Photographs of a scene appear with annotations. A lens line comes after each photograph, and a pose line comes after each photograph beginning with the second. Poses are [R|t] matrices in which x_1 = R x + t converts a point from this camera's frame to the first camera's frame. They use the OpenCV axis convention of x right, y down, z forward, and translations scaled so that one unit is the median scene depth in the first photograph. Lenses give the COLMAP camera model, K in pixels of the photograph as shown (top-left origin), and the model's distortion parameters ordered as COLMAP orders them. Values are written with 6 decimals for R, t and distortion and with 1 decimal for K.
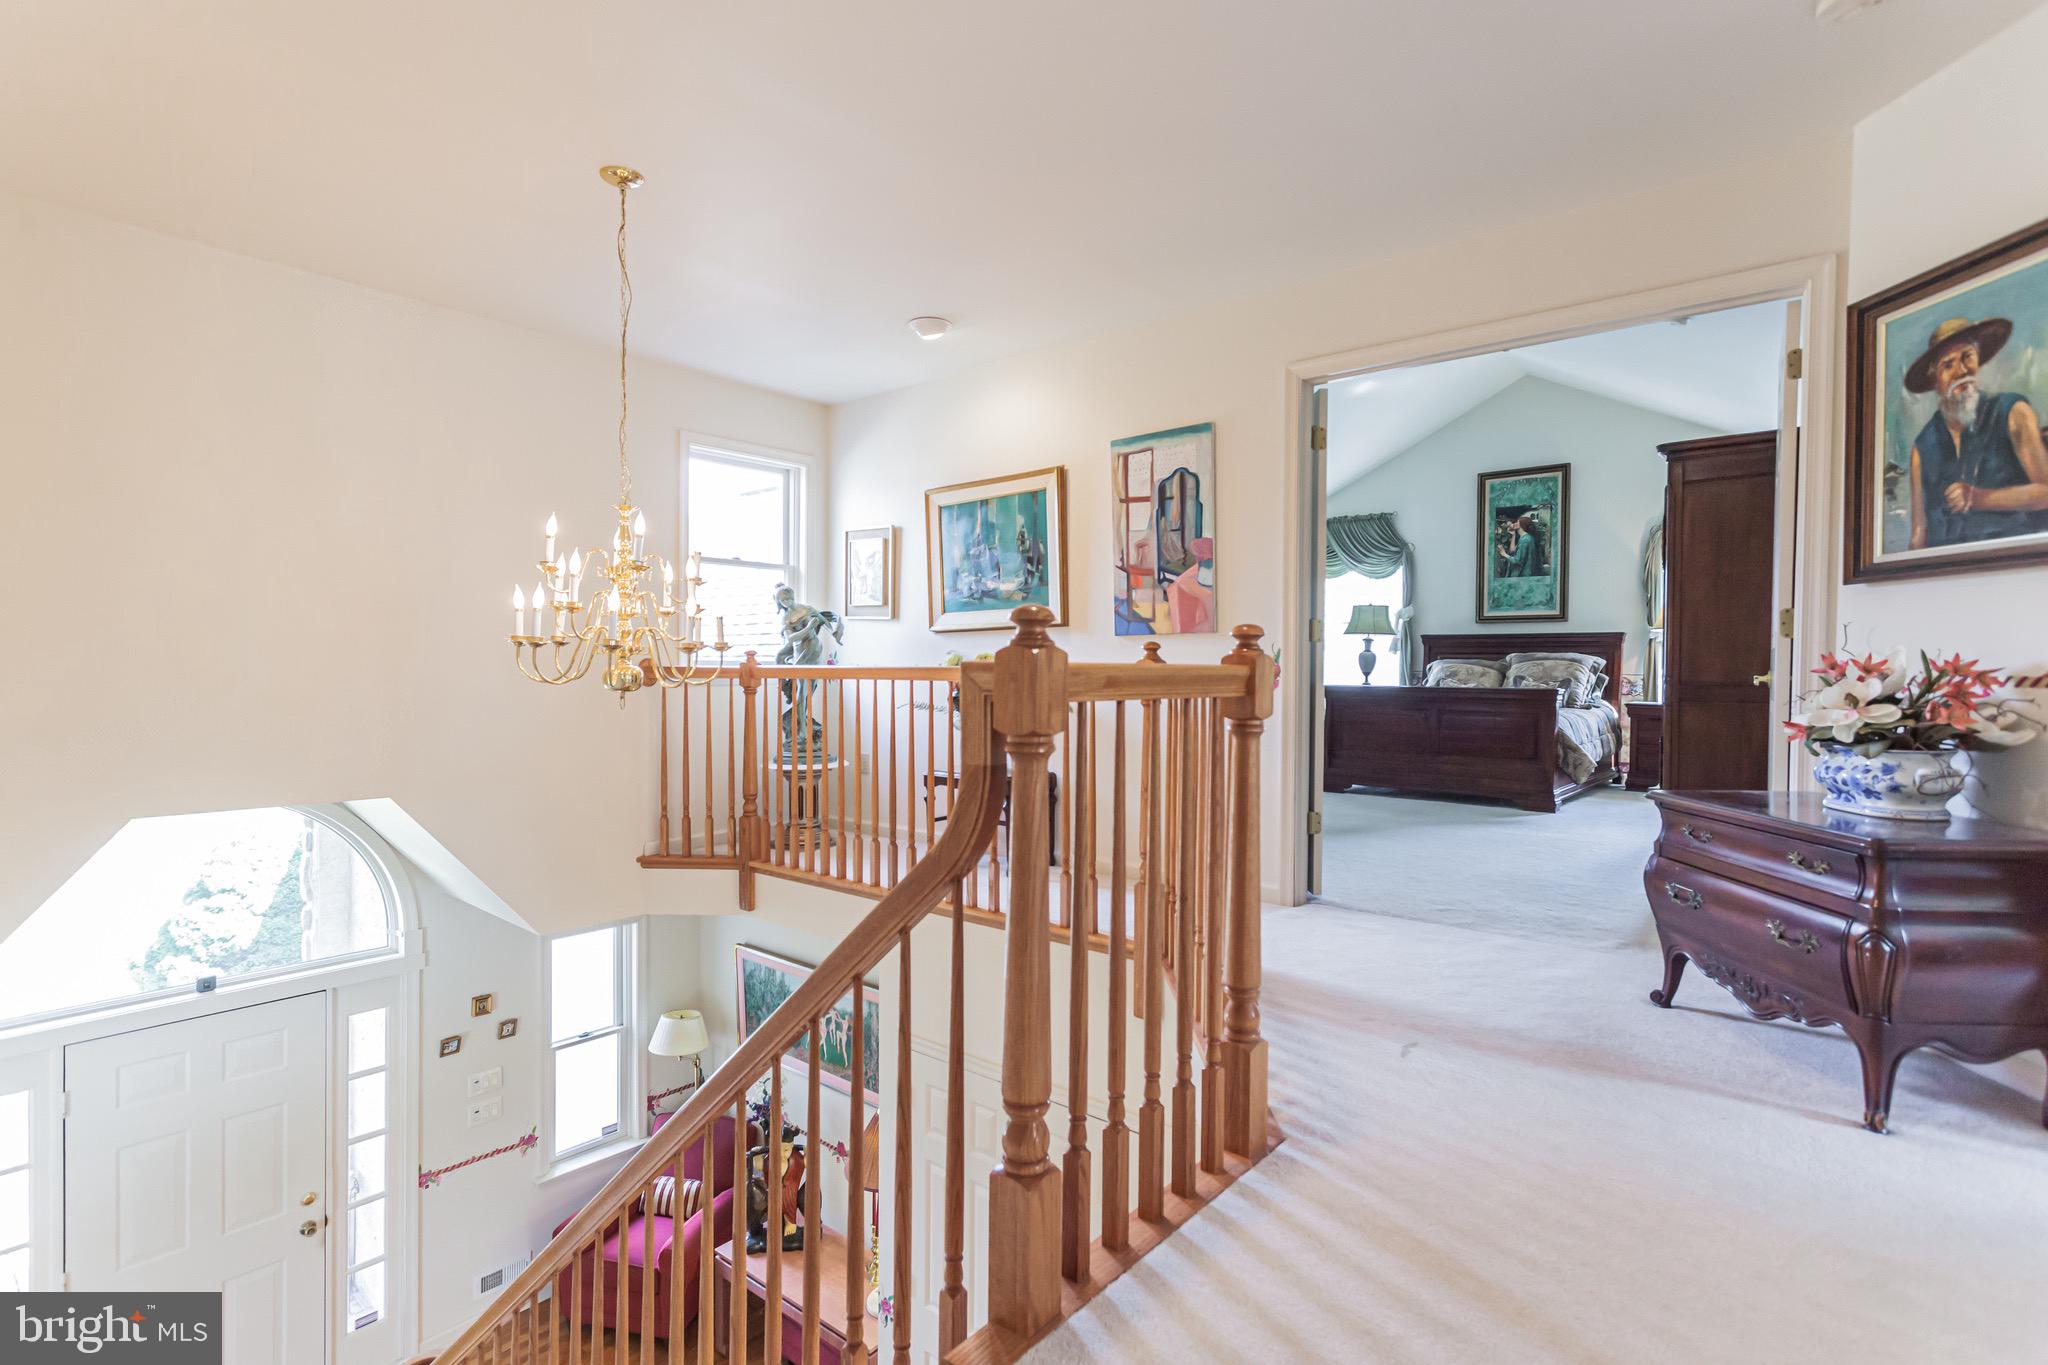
lens RADIAL K [[965.8, 0, 1034.4], [0, 965.8, 683.6], [0, 0, 1]] dist [-0.000102, 0.001707]
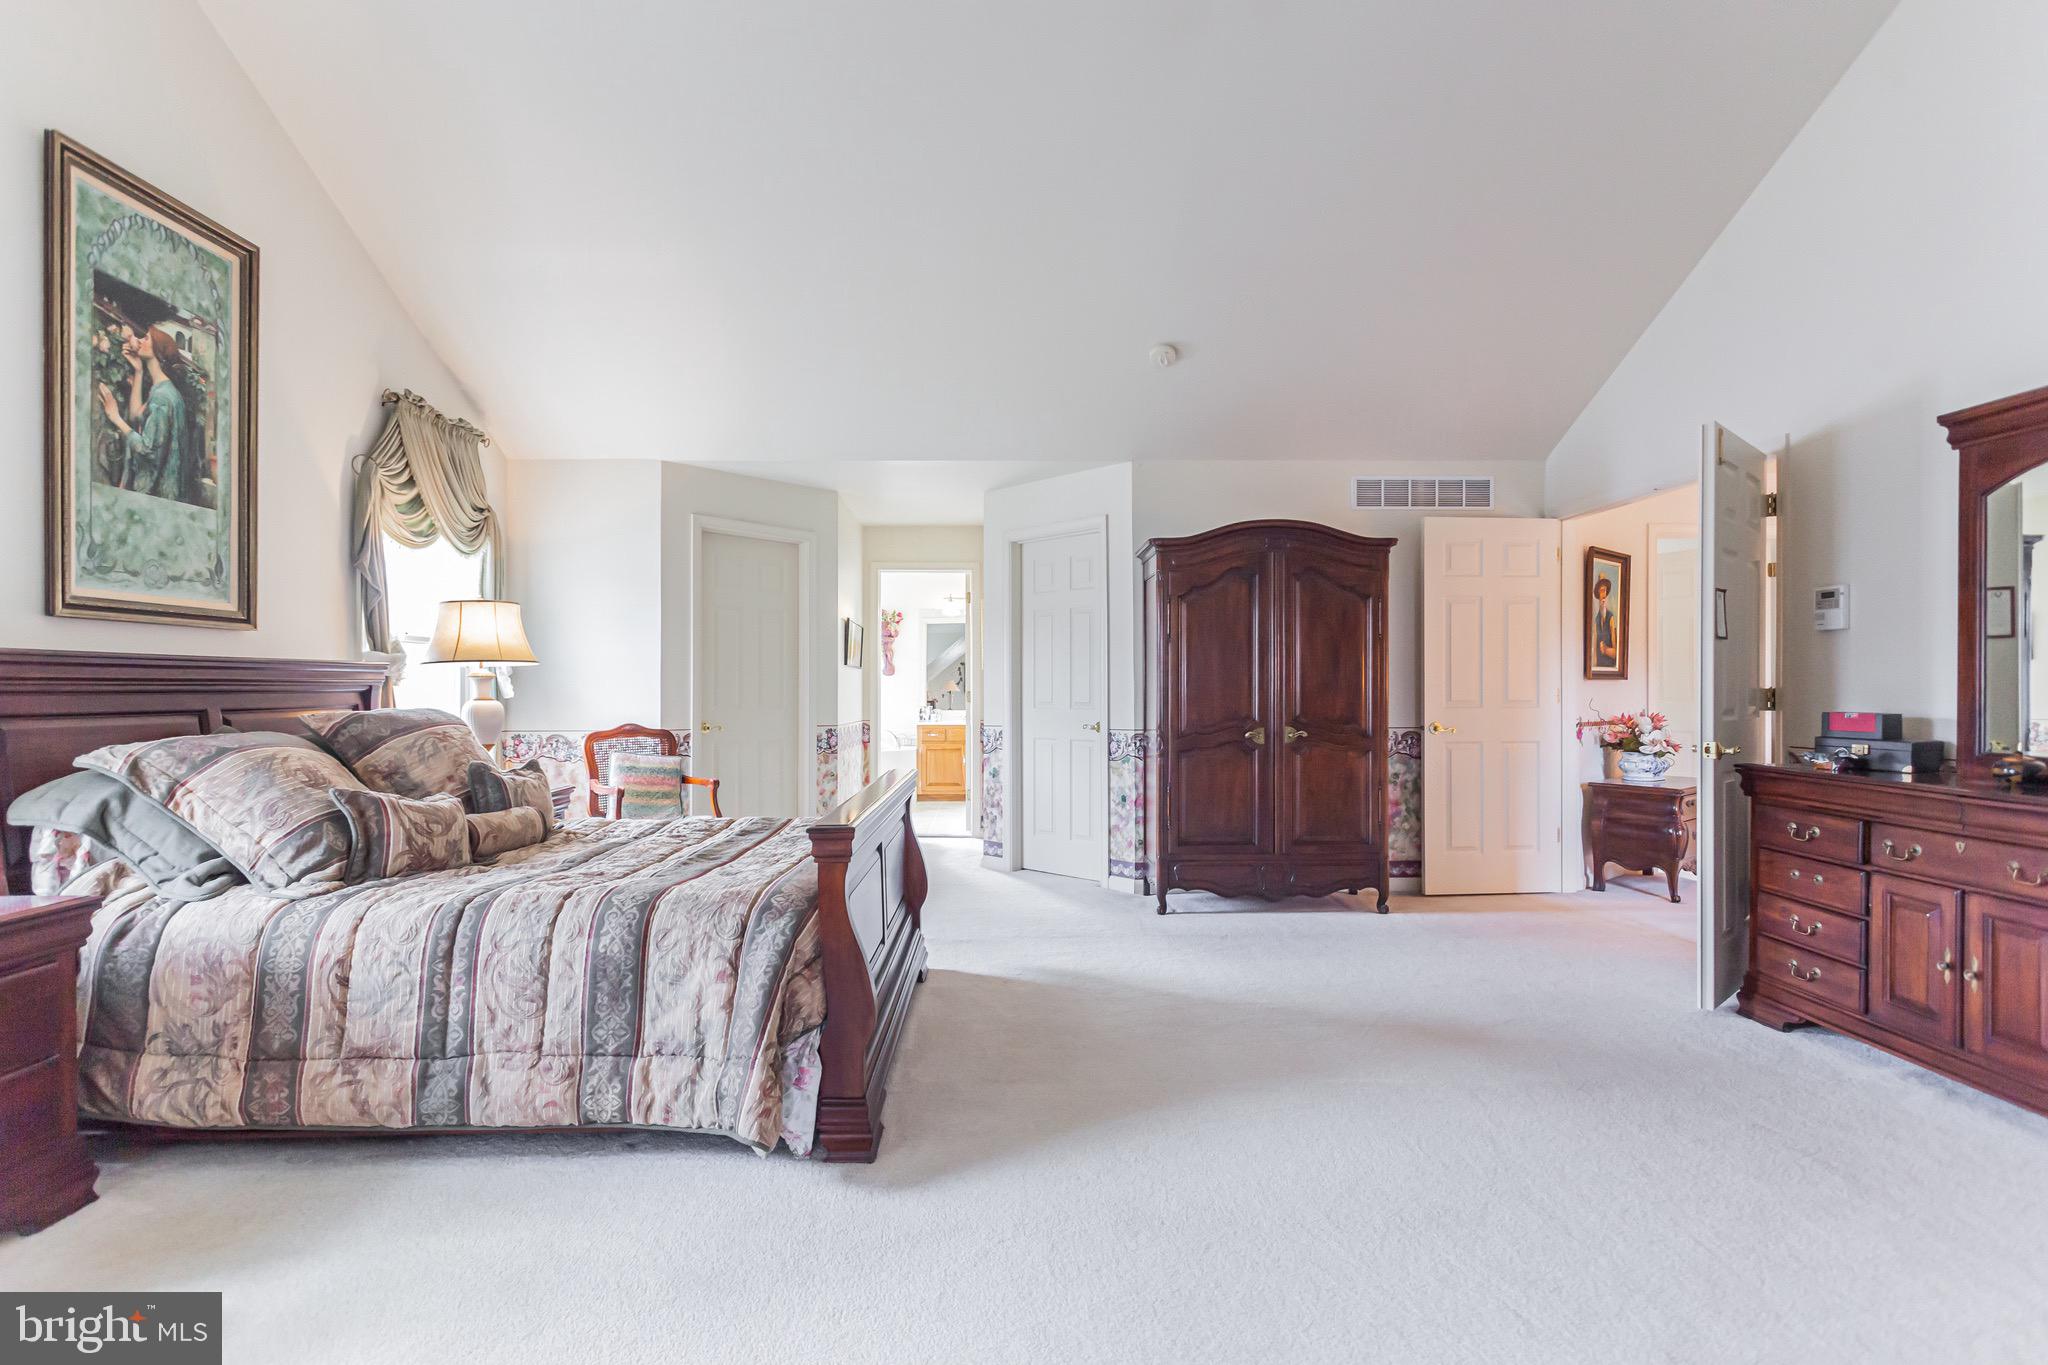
lens RADIAL K [[965.8, 0, 1030.5], [0, 965.8, 676.4], [0, 0, 1]] dist [-0.000102, 0.001707]
pose [[-0.658233, -0.006716, 0.752785, 0.022518], [0.008929, 0.999820, 0.016728, -0.047274], [-0.752762, 0.017733, -0.658054, 0.994487]]
